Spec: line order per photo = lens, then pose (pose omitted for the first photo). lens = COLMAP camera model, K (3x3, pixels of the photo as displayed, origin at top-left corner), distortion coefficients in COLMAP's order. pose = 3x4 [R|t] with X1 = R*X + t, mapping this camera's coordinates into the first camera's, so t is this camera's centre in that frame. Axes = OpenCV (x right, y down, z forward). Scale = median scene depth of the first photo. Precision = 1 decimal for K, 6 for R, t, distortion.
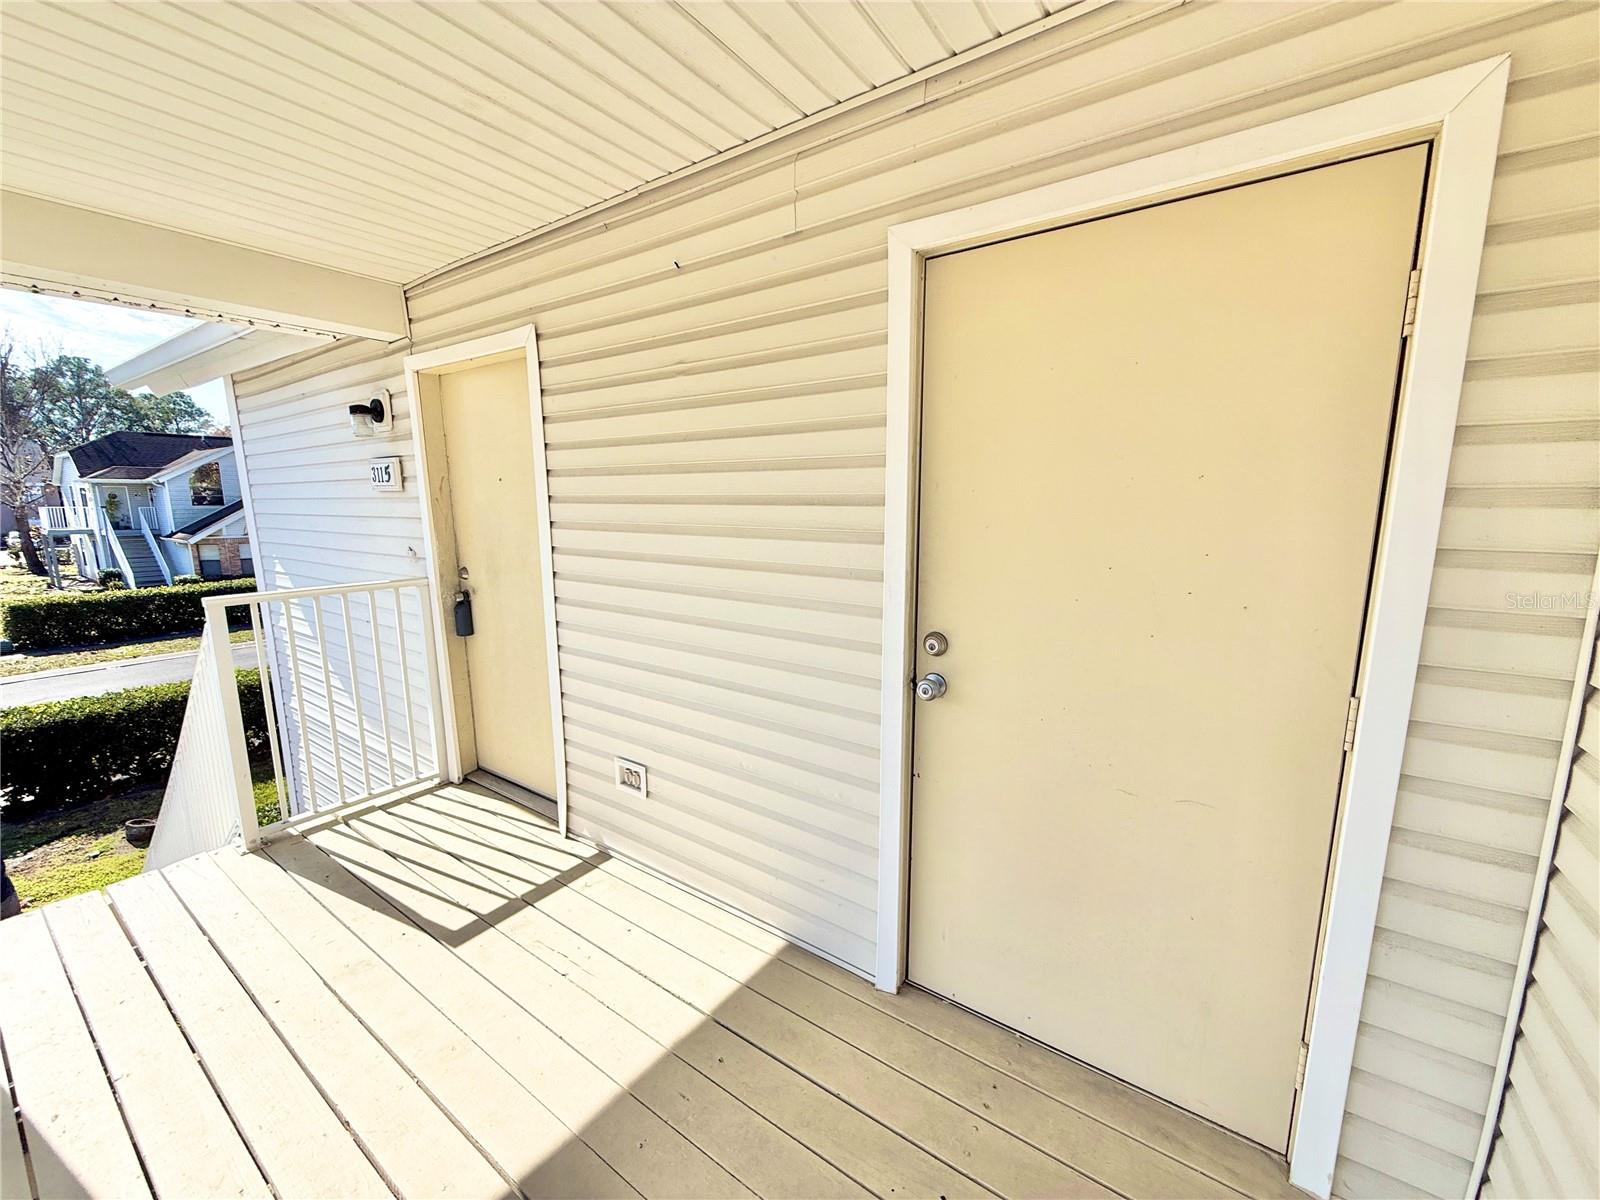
lens RADIAL K [[641.0, 0, 801.3], [0, 641.0, 602.1], [0, 0, 1]] dist [-0.001079, 0.000055]
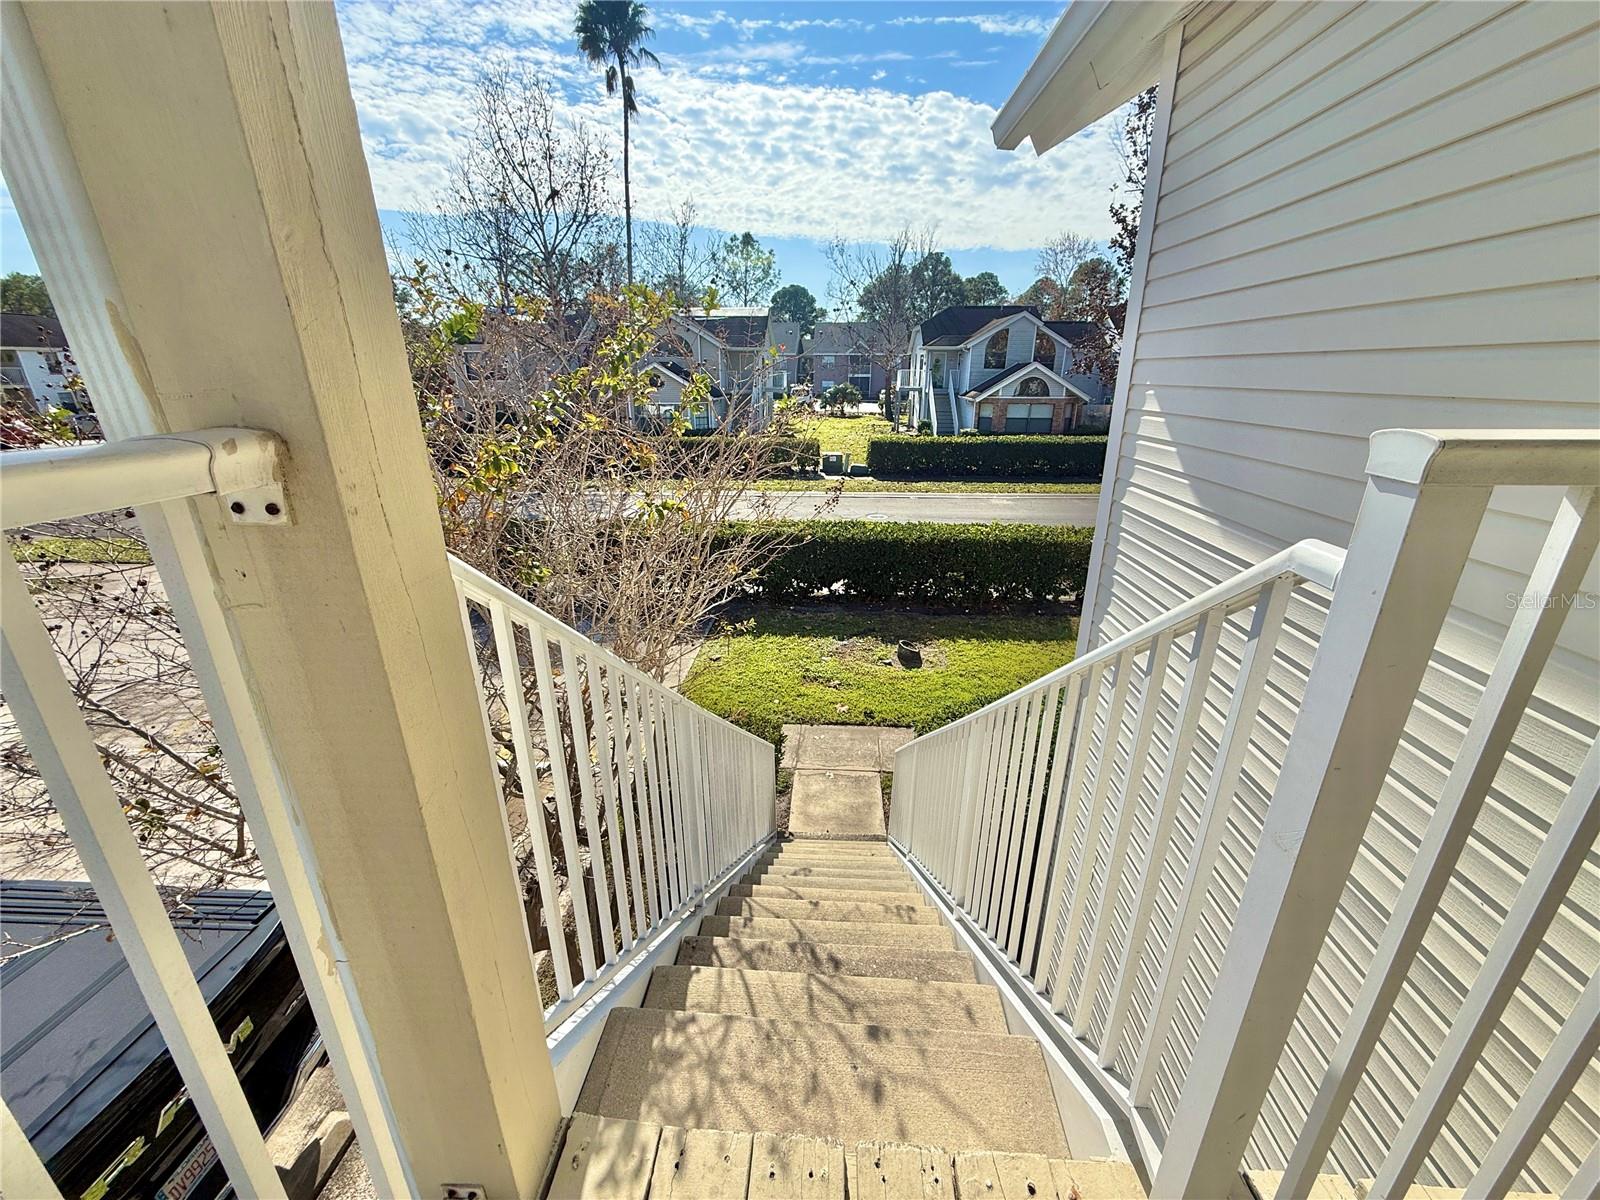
lens RADIAL K [[641.0, 0, 801.3], [0, 641.0, 602.1], [0, 0, 1]] dist [-0.001079, 0.000055]
pose [[0.533643, 0.292662, -0.793457, -0.087212], [-0.139404, 0.955821, 0.258791, 0.001530], [0.834141, -0.027491, 0.550865, 0.074981]]
